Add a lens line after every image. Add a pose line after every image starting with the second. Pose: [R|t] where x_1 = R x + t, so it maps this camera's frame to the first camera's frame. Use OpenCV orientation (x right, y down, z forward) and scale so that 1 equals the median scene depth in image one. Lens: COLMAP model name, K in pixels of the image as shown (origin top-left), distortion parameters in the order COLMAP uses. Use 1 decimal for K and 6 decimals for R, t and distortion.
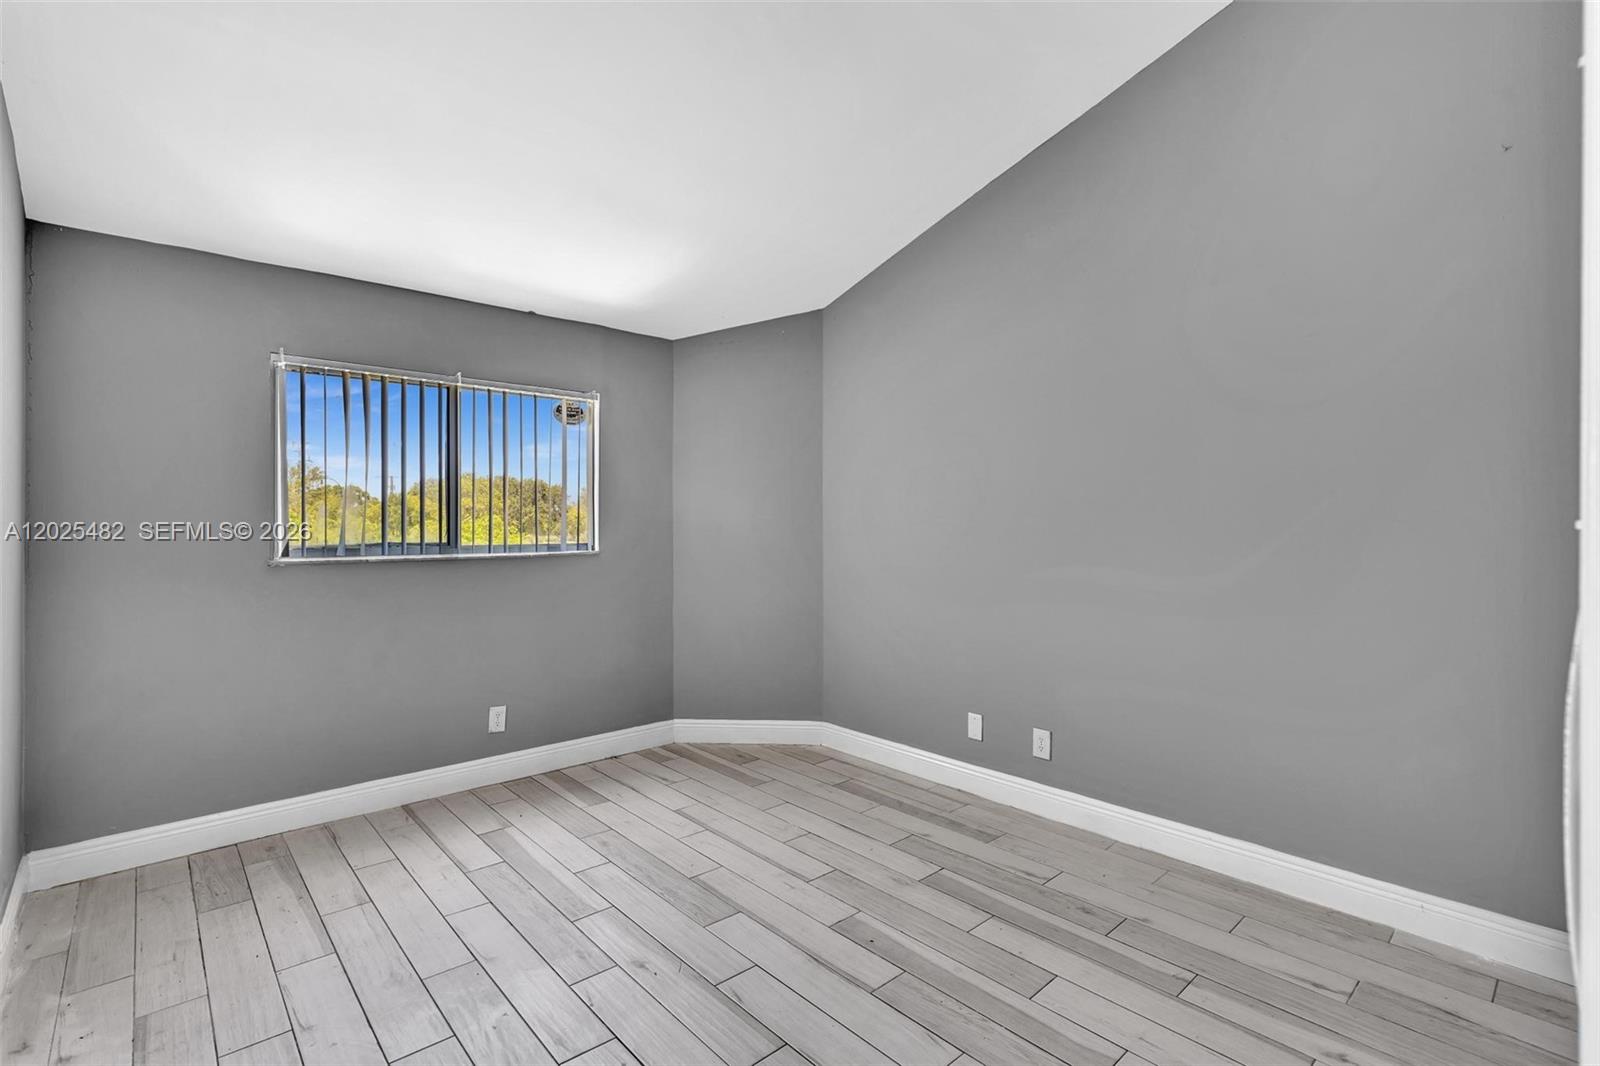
lens RADIAL K [[720.9, 0, 798.2], [0, 720.9, 533.1], [0, 0, 1]] dist [-0.013656, 0.005604]
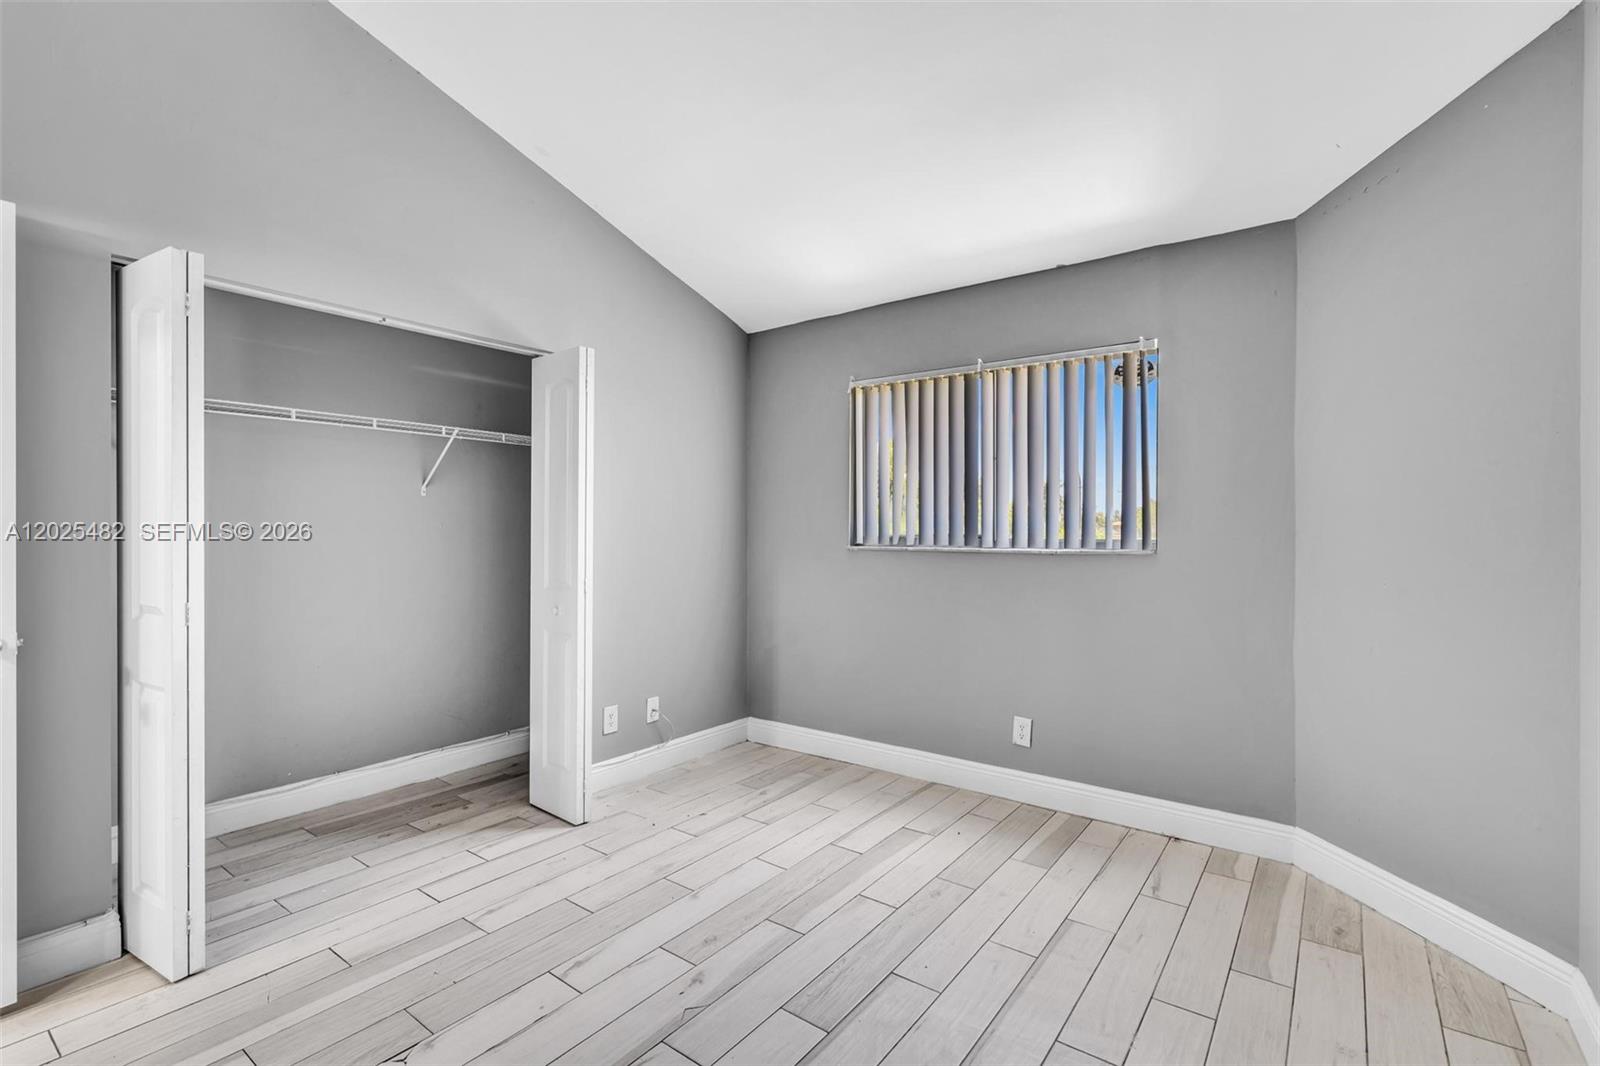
lens RADIAL K [[720.9, 0, 798.2], [0, 720.9, 533.1], [0, 0, 1]] dist [-0.013656, 0.005604]
pose [[0.206227, 0.003032, -0.978499, 0.448787], [-0.014085, 0.999901, 0.000130, 0.015136], [0.978403, 0.013755, 0.206250, 0.589557]]
